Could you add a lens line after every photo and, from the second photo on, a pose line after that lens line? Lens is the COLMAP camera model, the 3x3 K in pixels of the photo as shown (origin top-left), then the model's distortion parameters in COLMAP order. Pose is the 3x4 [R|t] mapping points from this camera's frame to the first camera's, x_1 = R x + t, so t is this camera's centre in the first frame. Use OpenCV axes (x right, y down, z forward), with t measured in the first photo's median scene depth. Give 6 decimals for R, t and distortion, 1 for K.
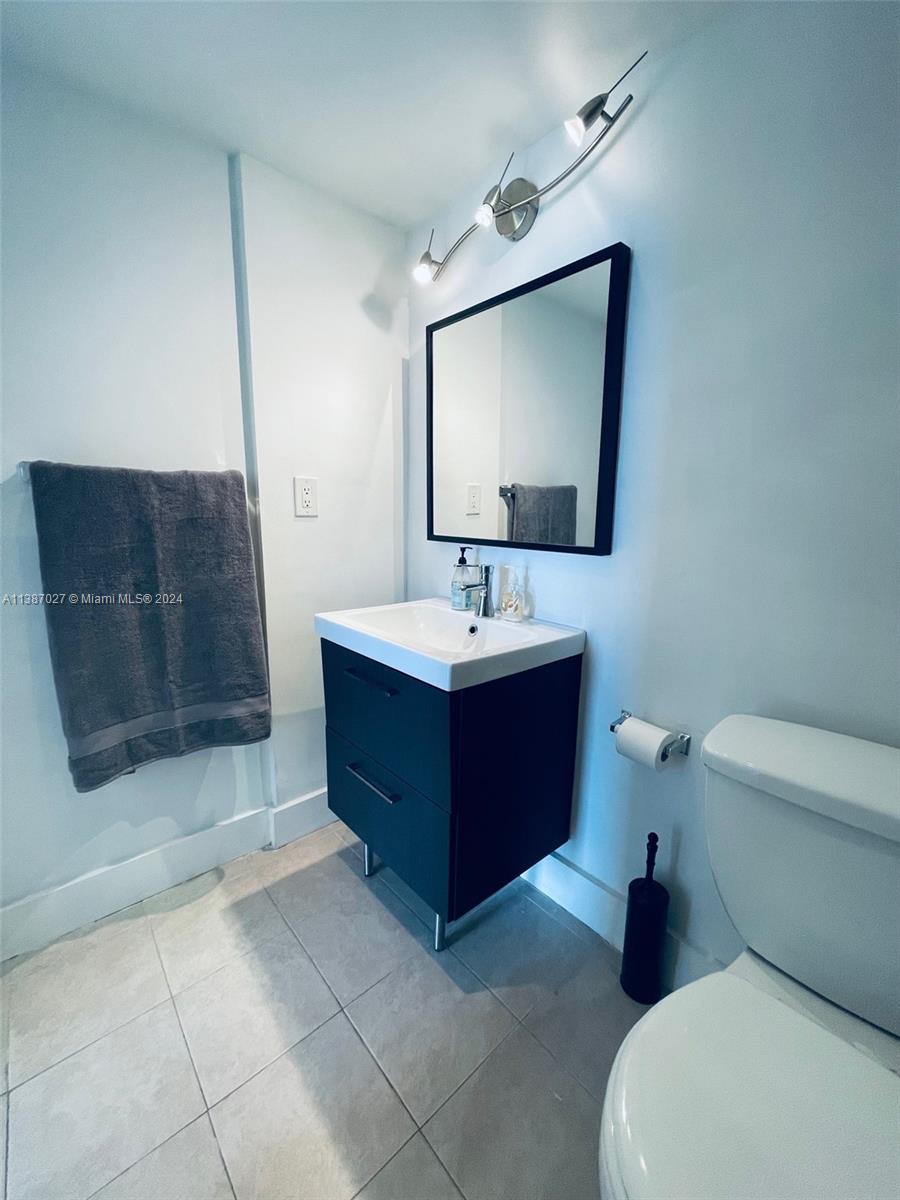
lens RADIAL K [[482.1, 0, 450.0], [0, 482.1, 600.0], [0, 0, 1]] dist [-0.001329, -0.000223]
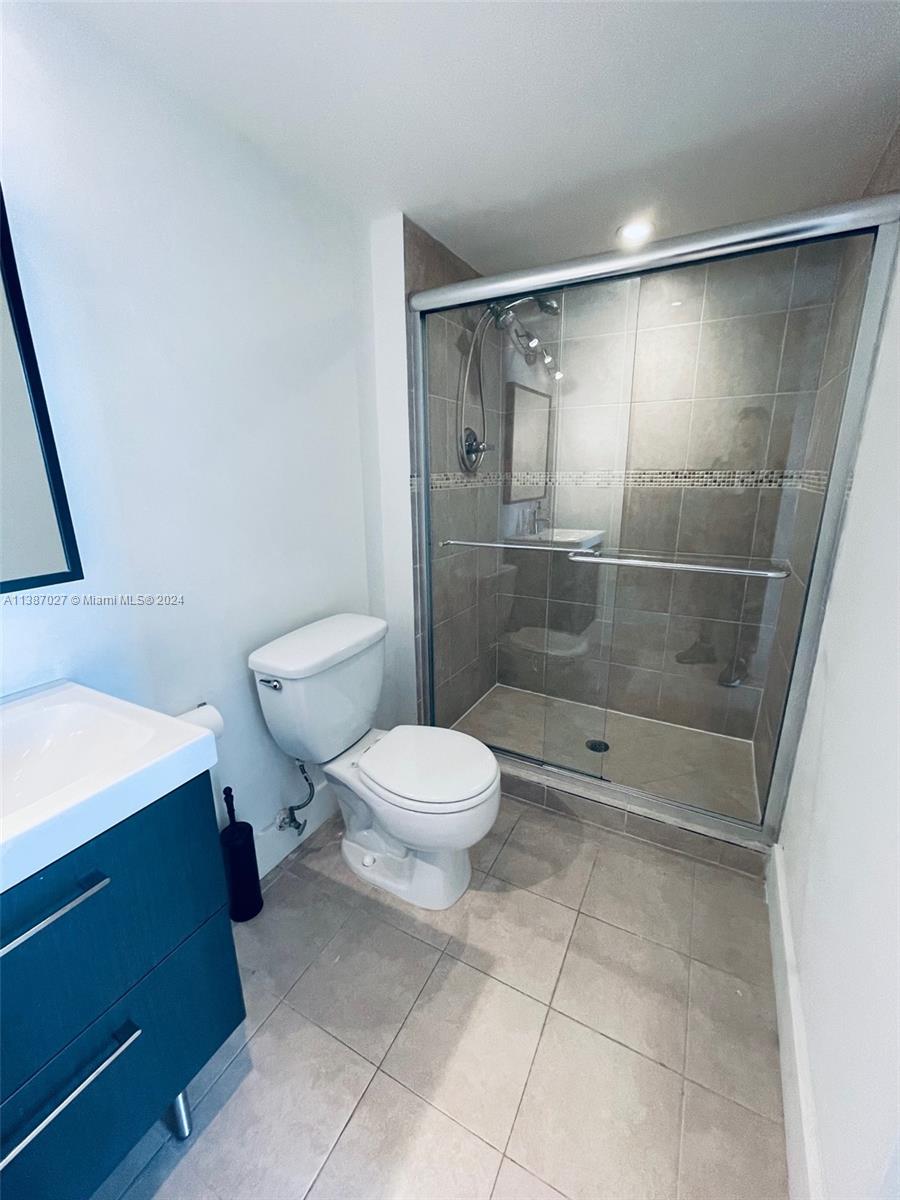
lens RADIAL K [[483.2, 0, 449.2], [0, 483.2, 598.8], [0, 0, 1]] dist [-0.001390, 0.000728]
pose [[-0.348229, -0.249941, 0.903474, -0.686094], [0.176608, 0.929047, 0.325086, -0.221933], [-0.920623, 0.272765, -0.279379, 0.671932]]
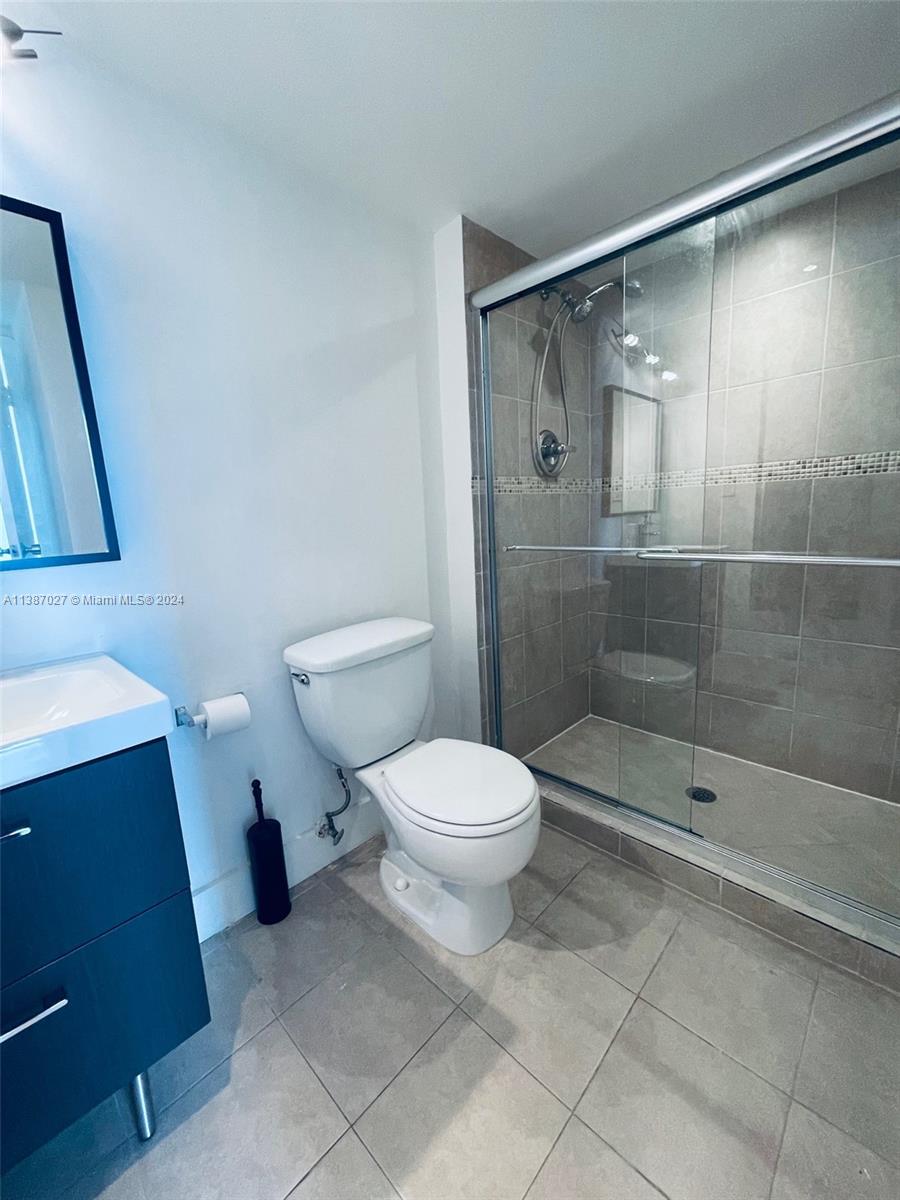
lens RADIAL K [[483.2, 0, 449.2], [0, 483.2, 598.8], [0, 0, 1]] dist [-0.001390, 0.000728]
pose [[-0.080977, -0.182970, 0.979778, -0.660749], [0.228583, 0.953397, 0.196936, -0.059899], [-0.970151, 0.239908, -0.035379, 0.455084]]
